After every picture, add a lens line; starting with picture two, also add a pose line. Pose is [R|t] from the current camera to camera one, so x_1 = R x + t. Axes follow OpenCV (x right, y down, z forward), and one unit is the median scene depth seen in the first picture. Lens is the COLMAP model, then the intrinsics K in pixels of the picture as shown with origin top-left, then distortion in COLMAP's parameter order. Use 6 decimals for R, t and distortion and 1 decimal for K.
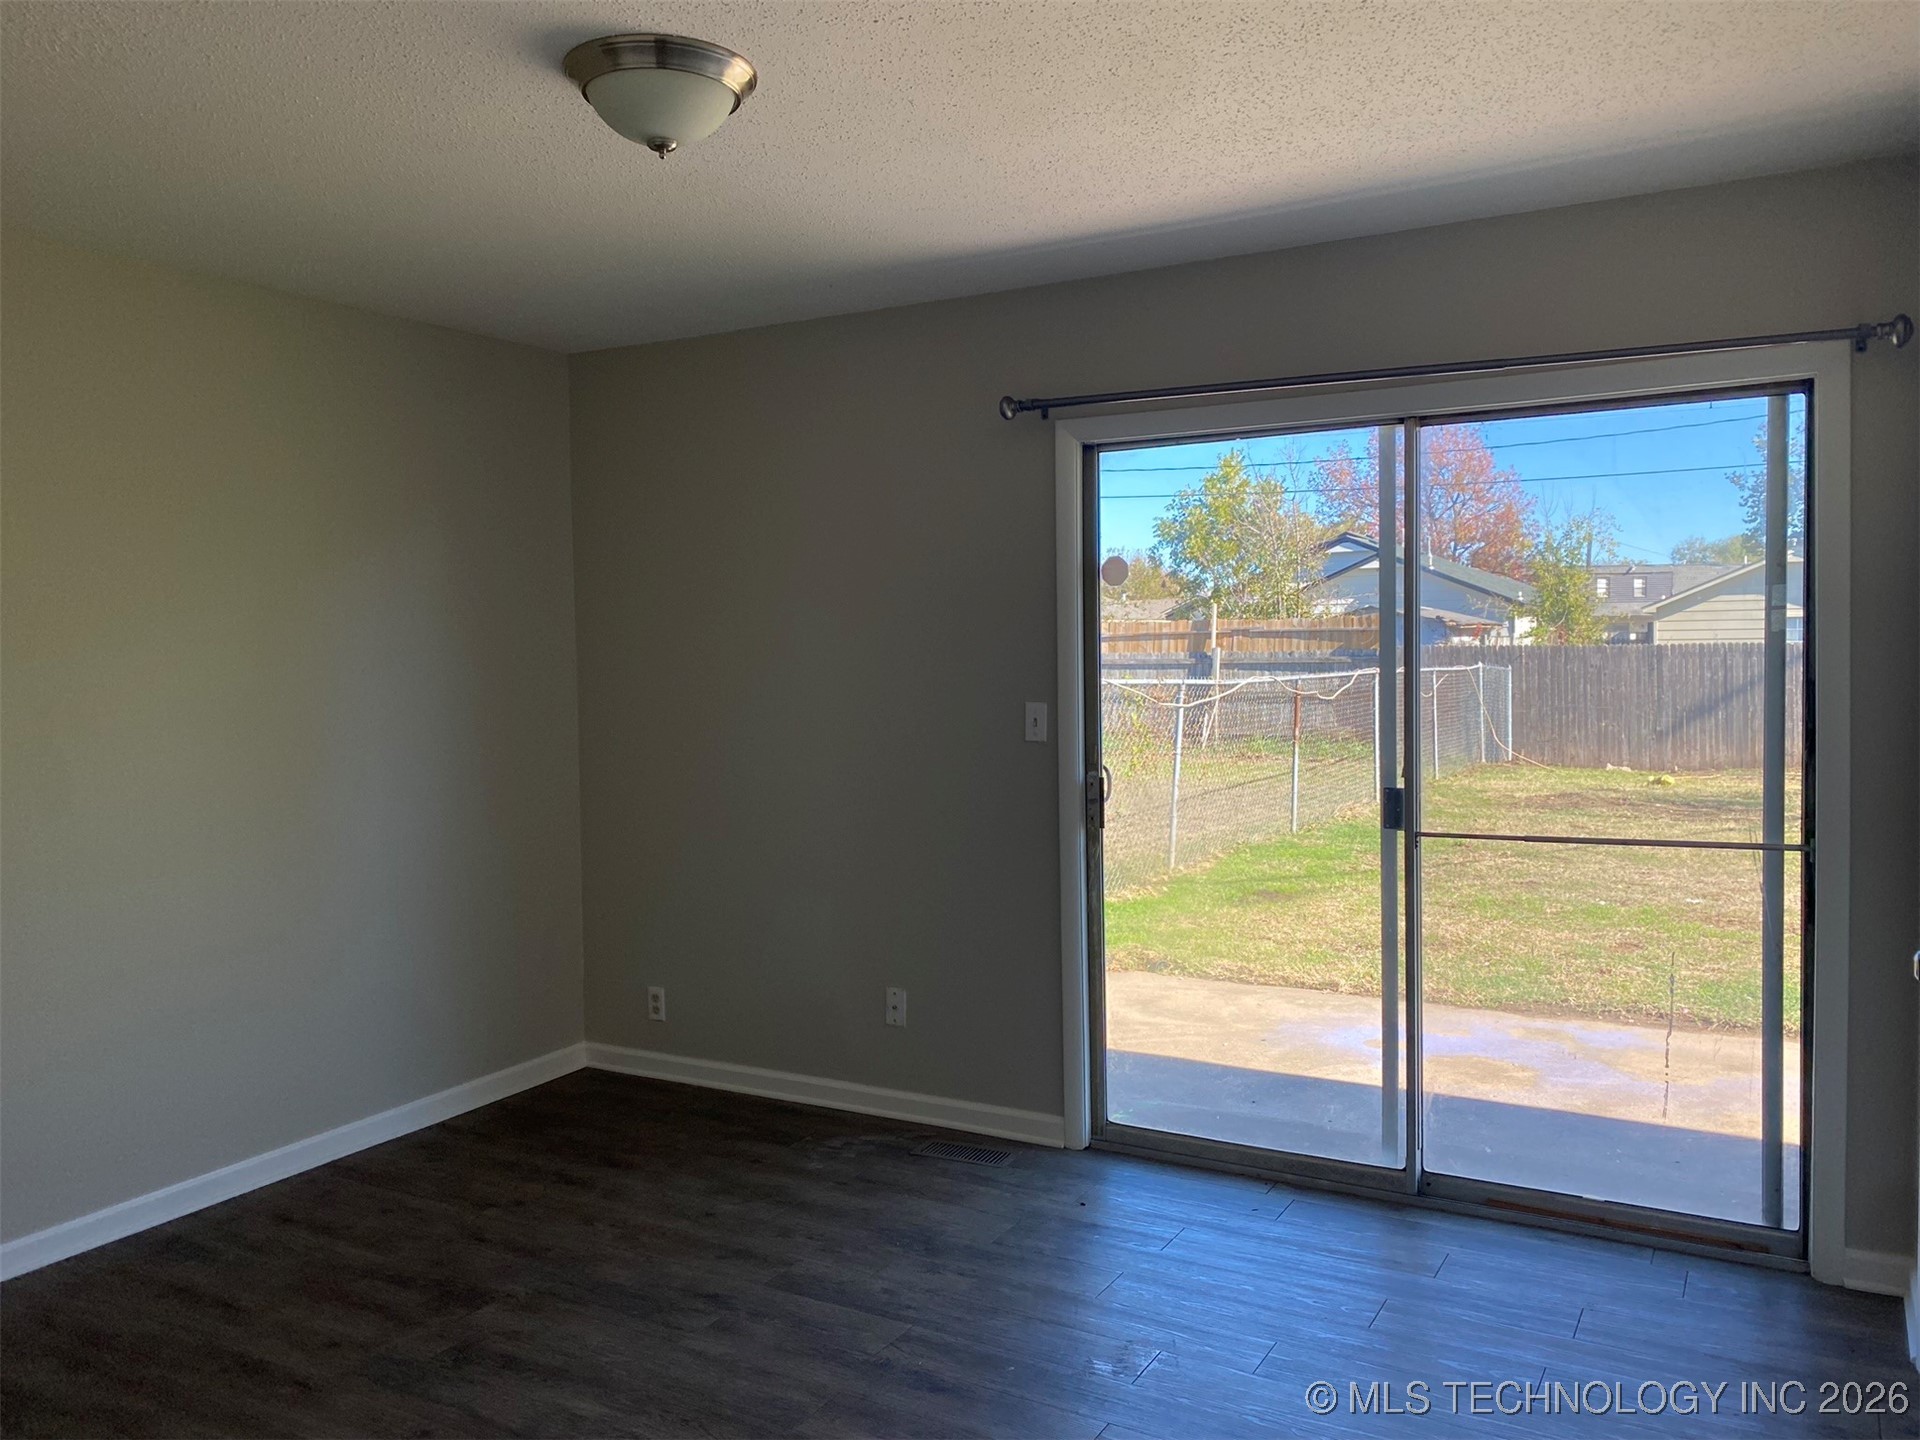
lens RADIAL K [[1438.1, 0, 960.0], [0, 1438.1, 720.0], [0, 0, 1]] dist [-0.003258, -0.004836]
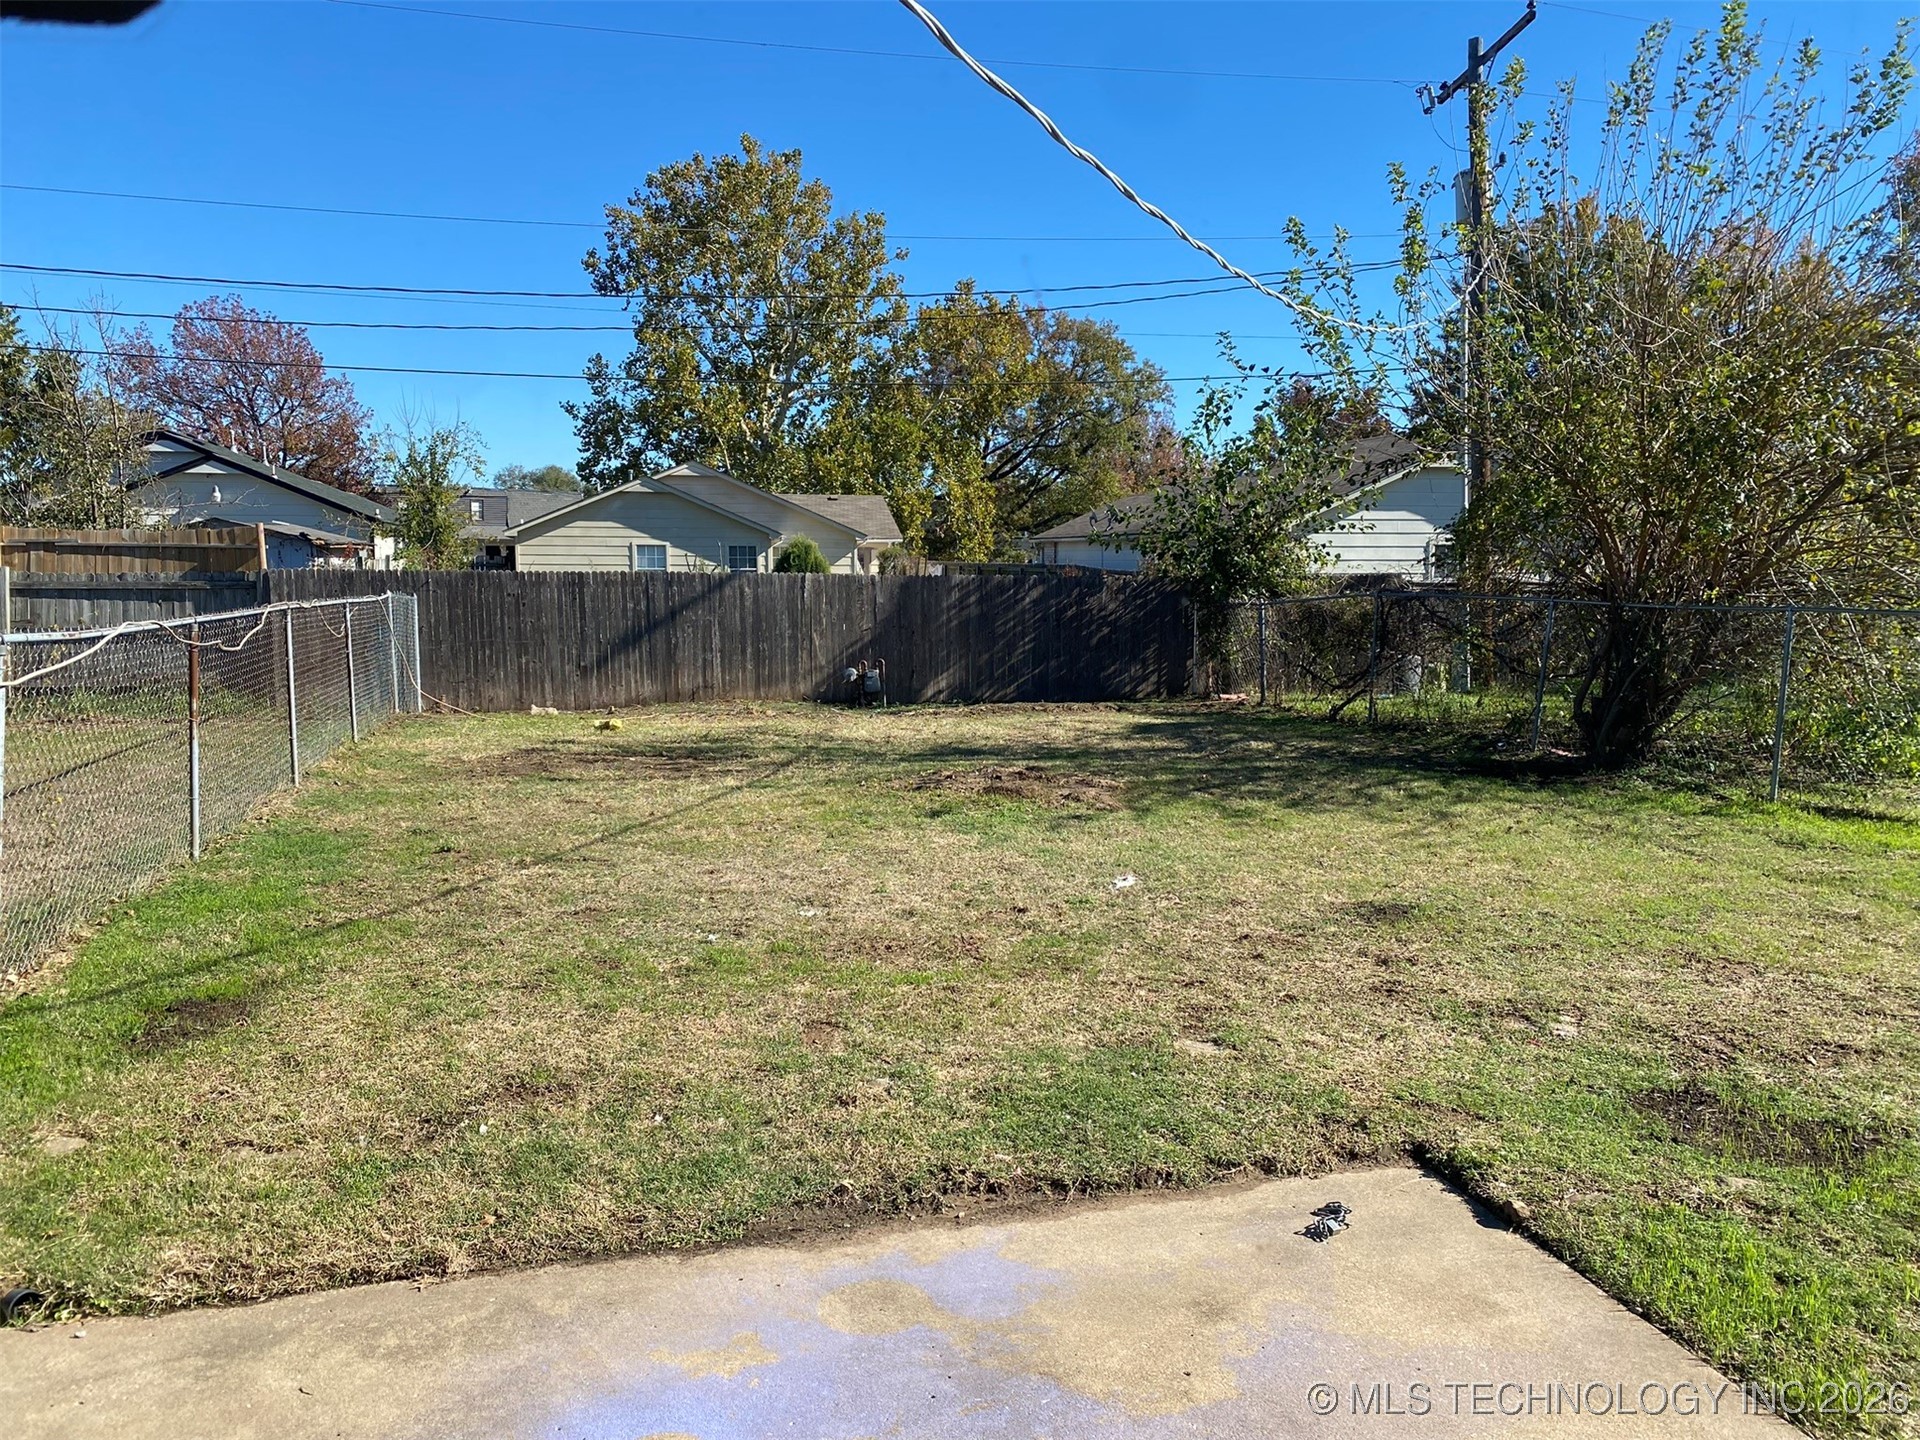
lens RADIAL K [[1466.6, 0, 962.2], [0, 1466.6, 711.6], [0, 0, 1]] dist [0.011997, -0.007247]
pose [[0.721368, -0.052606, 0.690551, 0.013820], [0.020517, 0.998297, 0.054618, -0.008832], [-0.692248, -0.025231, 0.721218, 0.144621]]
